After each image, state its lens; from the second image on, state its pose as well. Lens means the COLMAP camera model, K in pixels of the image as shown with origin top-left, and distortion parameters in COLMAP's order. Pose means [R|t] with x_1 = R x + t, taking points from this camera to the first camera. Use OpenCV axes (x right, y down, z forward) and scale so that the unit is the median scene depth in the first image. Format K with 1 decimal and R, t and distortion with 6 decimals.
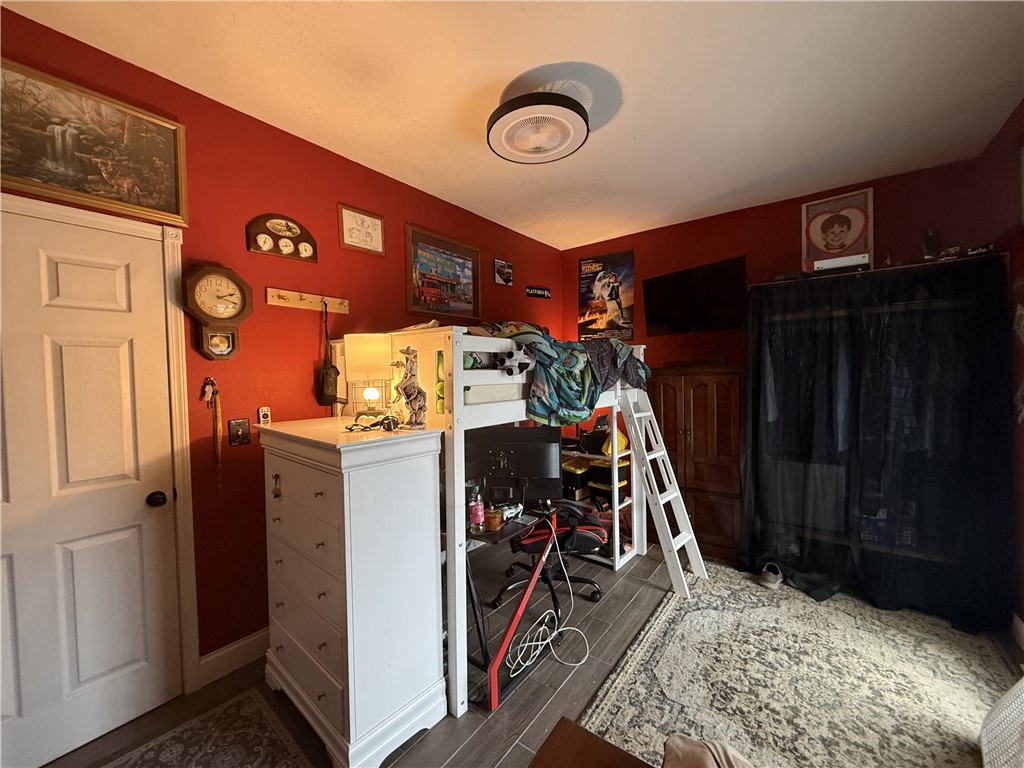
lens RADIAL K [[407.6, 0, 509.6], [0, 407.6, 382.3], [0, 0, 1]] dist [-0.003138, 0.000992]
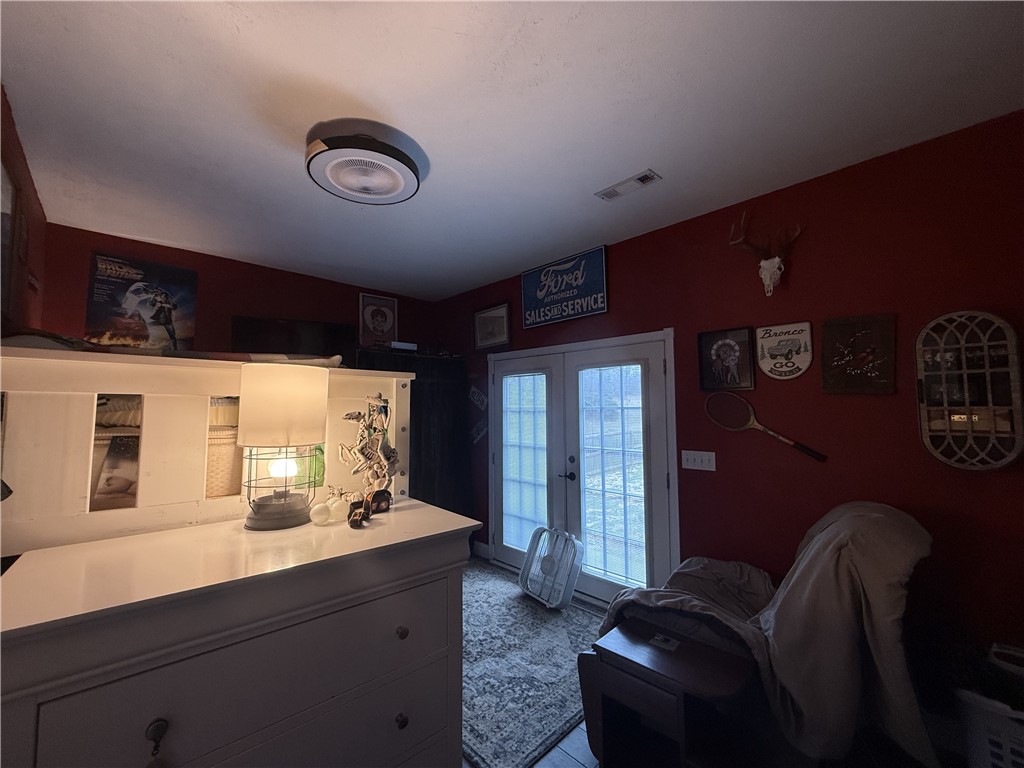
lens RADIAL K [[407.6, 0, 509.4], [0, 407.6, 384.0], [0, 0, 1]] dist [-0.003138, 0.000992]
pose [[0.140626, 0.075200, 0.987203, -0.513446], [0.029174, 0.996364, -0.080054, -0.020714], [-0.989633, 0.040058, 0.137920, 0.354724]]
